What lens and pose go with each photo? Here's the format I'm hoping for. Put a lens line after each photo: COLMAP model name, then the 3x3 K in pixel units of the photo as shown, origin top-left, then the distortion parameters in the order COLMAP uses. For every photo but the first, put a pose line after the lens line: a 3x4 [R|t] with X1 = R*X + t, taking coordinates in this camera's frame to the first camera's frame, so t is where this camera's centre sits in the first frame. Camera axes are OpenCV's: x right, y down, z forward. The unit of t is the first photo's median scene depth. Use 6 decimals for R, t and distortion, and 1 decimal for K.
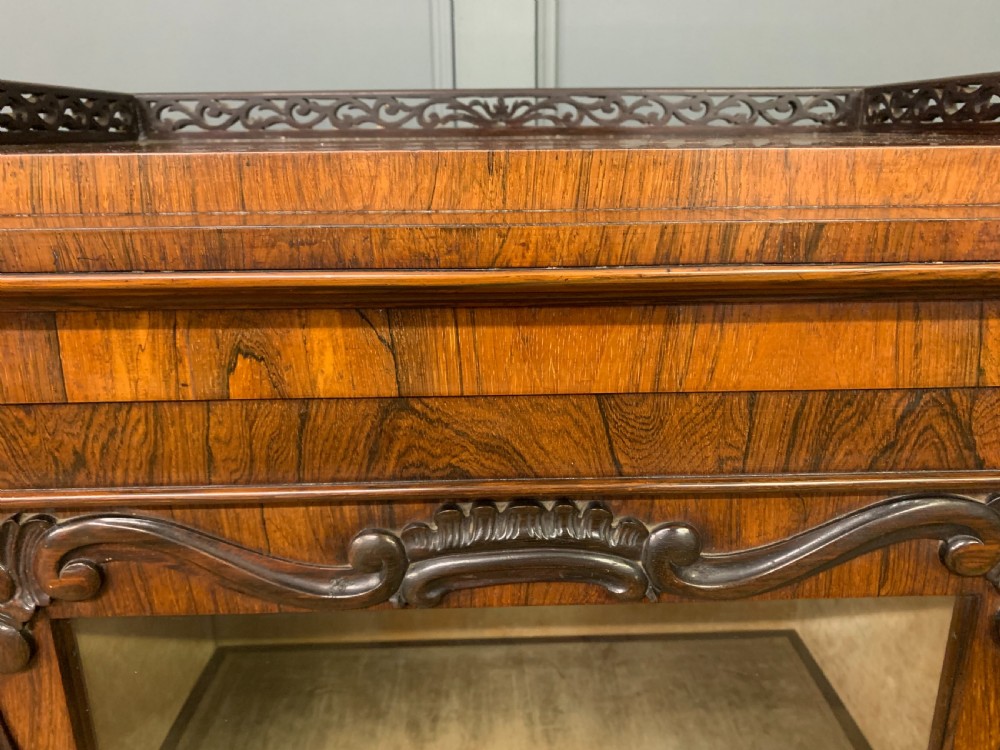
lens RADIAL K [[778.1, 0, 500.4], [0, 778.1, 370.6], [0, 0, 1]] dist [0.016254, -0.012815]
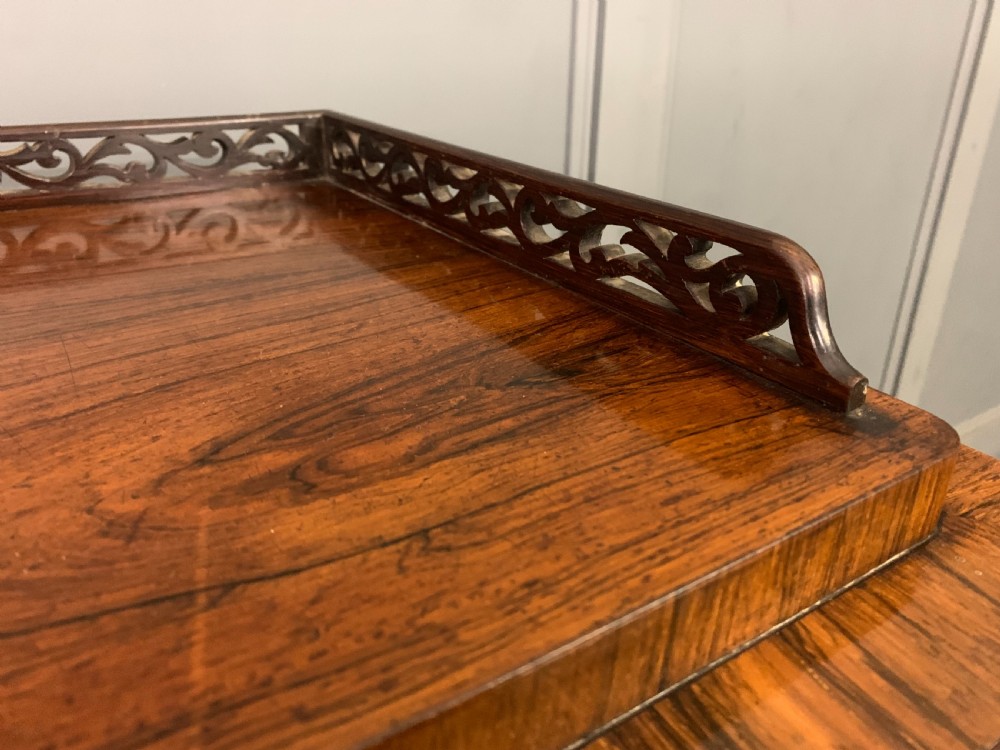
lens RADIAL K [[771.6, 0, 491.9], [0, 771.6, 382.4], [0, 0, 1]] dist [0.050350, -0.046382]
pose [[0.850810, -0.213515, 0.480139, 0.411070], [0.139896, 0.972788, 0.184696, -0.449584], [-0.506509, -0.089972, 0.857528, 0.622075]]
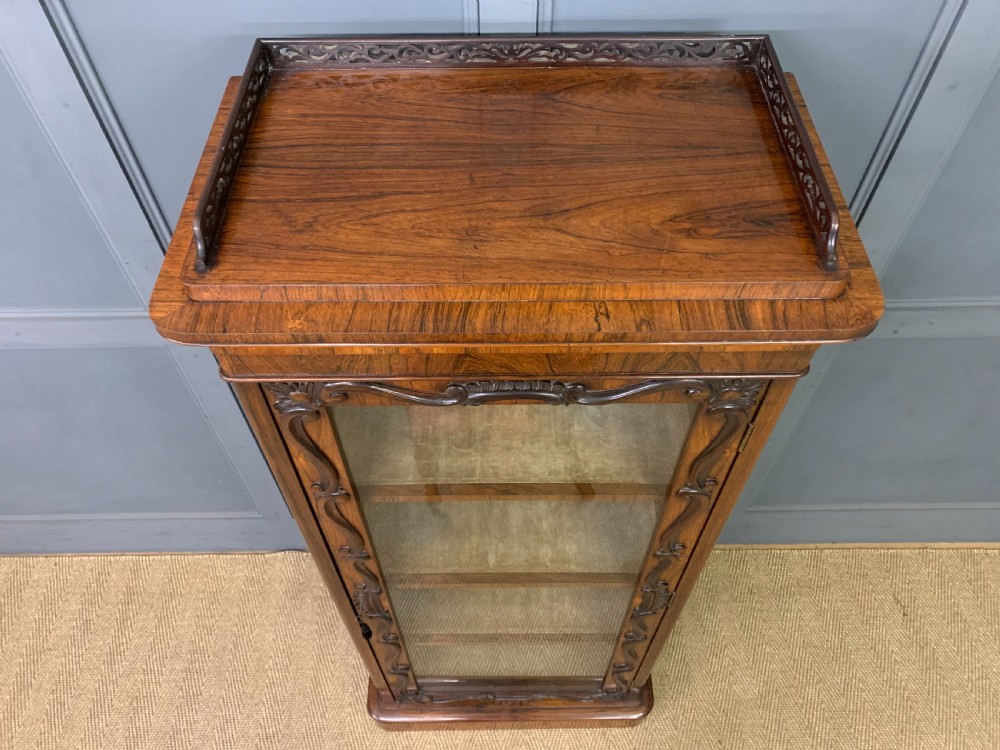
lens RADIAL K [[771.6, 0, 496.8], [0, 771.6, 368.1], [0, 0, 1]] dist [0.050350, -0.046382]
pose [[0.999825, 0.017244, -0.007200, -0.011462], [-0.009860, 0.814085, 0.580662, -1.307704], [0.015874, -0.580490, 0.814113, -0.997041]]
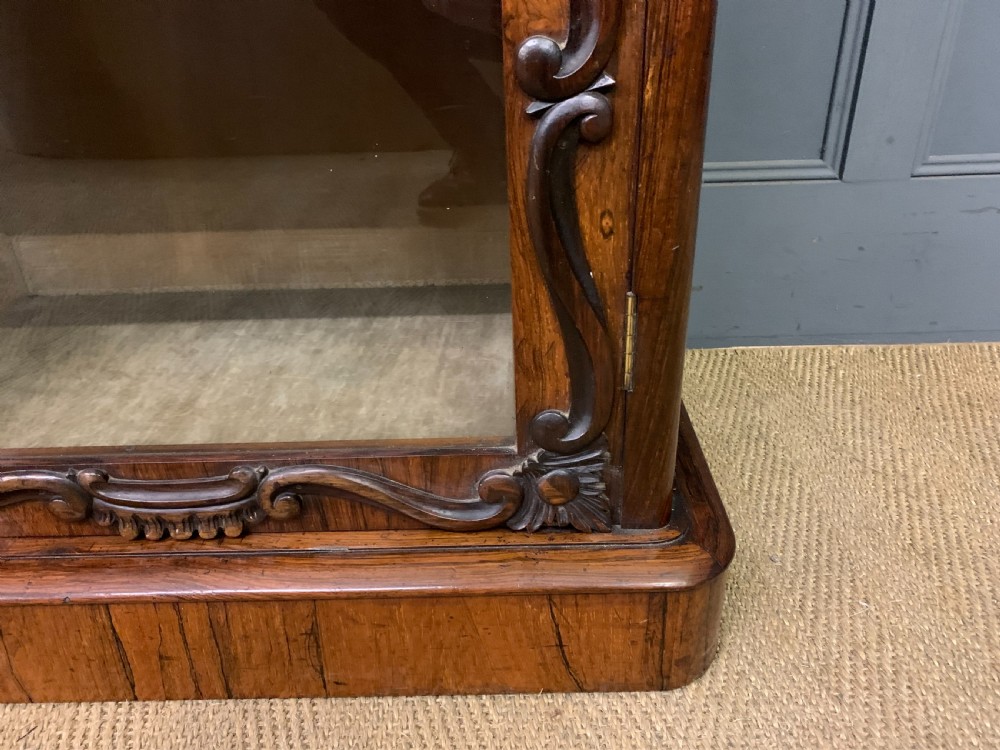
lens RADIAL K [[778.1, 0, 492.3], [0, 778.1, 375.4], [0, 0, 1]] dist [0.016254, -0.012815]
pose [[0.998396, -0.001304, -0.056605, 0.757238], [0.012753, 0.979223, 0.202385, 3.326887], [0.055165, -0.202782, 0.977669, 0.824851]]
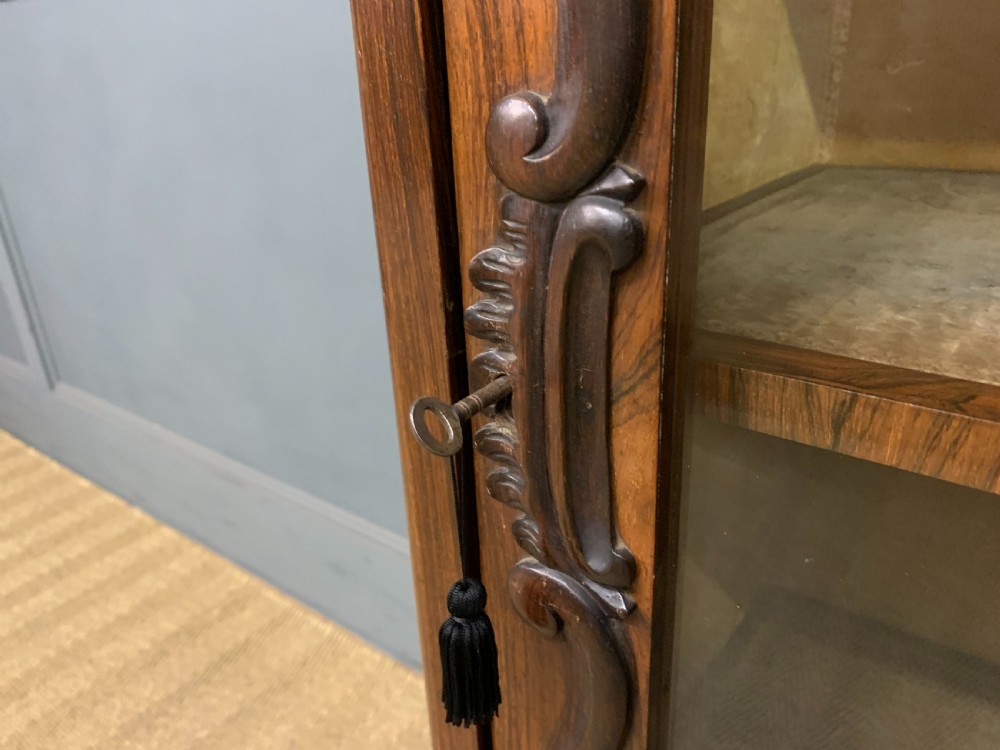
lens RADIAL K [[771.6, 0, 501.5], [0, 771.6, 371.2], [0, 0, 1]] dist [0.050350, -0.046382]
pose [[0.782507, 0.226826, -0.579855, -0.346181], [-0.150846, 0.972602, 0.176893, 1.931788], [0.604092, -0.050951, 0.795284, 1.059452]]
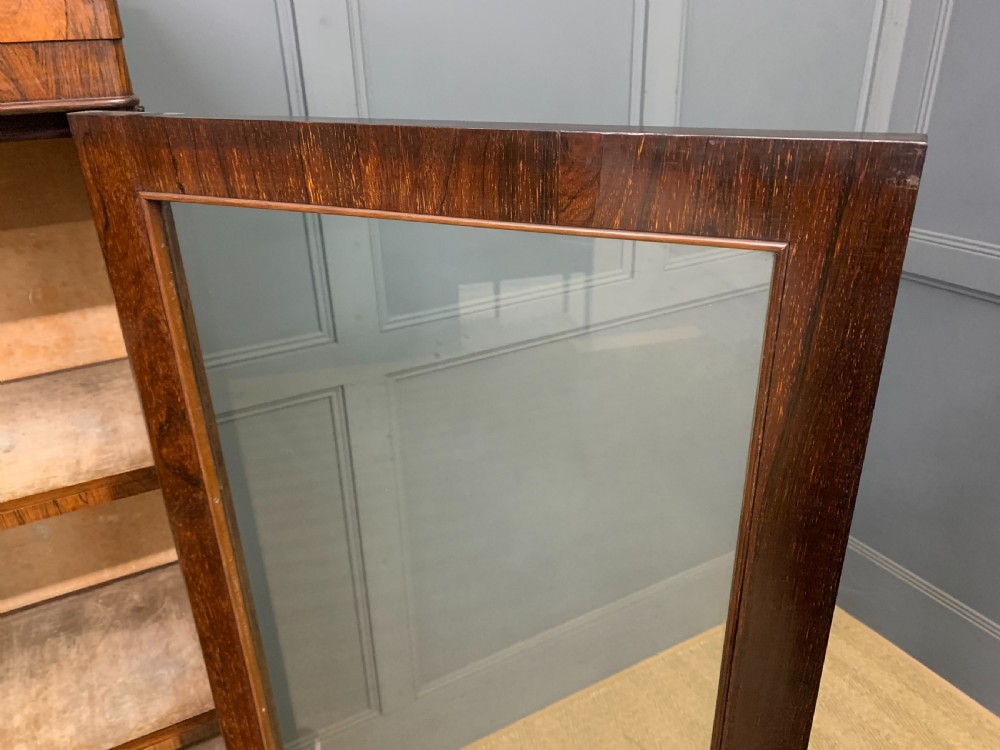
lens RADIAL K [[771.6, 0, 496.2], [0, 771.6, 374.5], [0, 0, 1]] dist [0.050350, -0.046382]
pose [[0.889015, -0.207784, 0.408017, 0.836996], [0.155094, 0.975080, 0.158632, 0.584961], [-0.430810, -0.077745, 0.899087, -0.966795]]
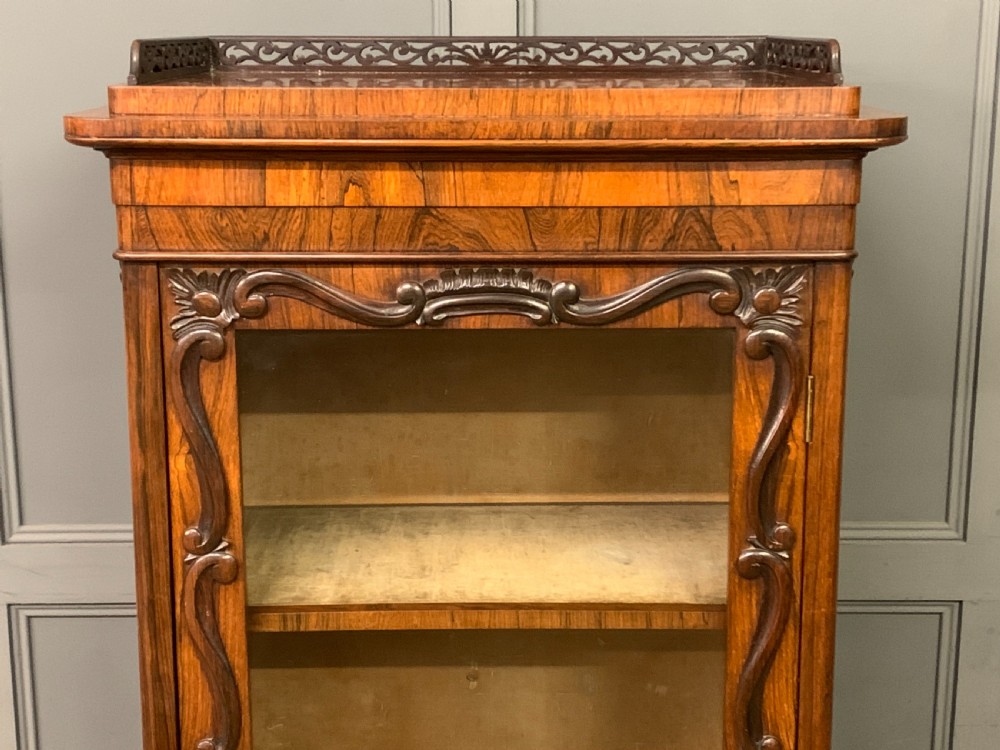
lens RADIAL K [[1508.4, 0, 488.9], [0, 1508.4, 351.5], [0, 0, 1]] dist [0.159719, 0.000000]
pose [[0.999721, 0.013935, -0.019072, 0.112253], [-0.015513, 0.996237, -0.085266, 0.716575], [0.017812, 0.085538, 0.996176, -2.794338]]
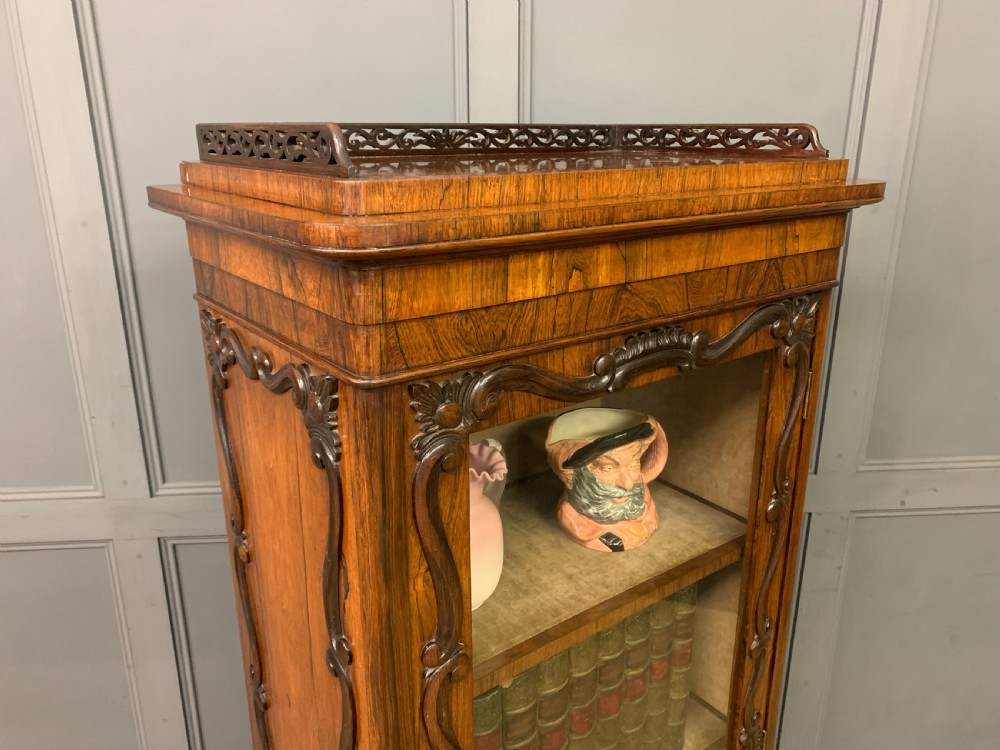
lens RADIAL K [[771.6, 0, 502.3], [0, 771.6, 372.9], [0, 0, 1]] dist [0.050350, -0.046382]
pose [[0.808448, -0.168127, 0.564044, -1.585625], [0.165334, 0.984617, 0.056515, 0.096707], [-0.564869, 0.047566, 0.823809, -0.538203]]
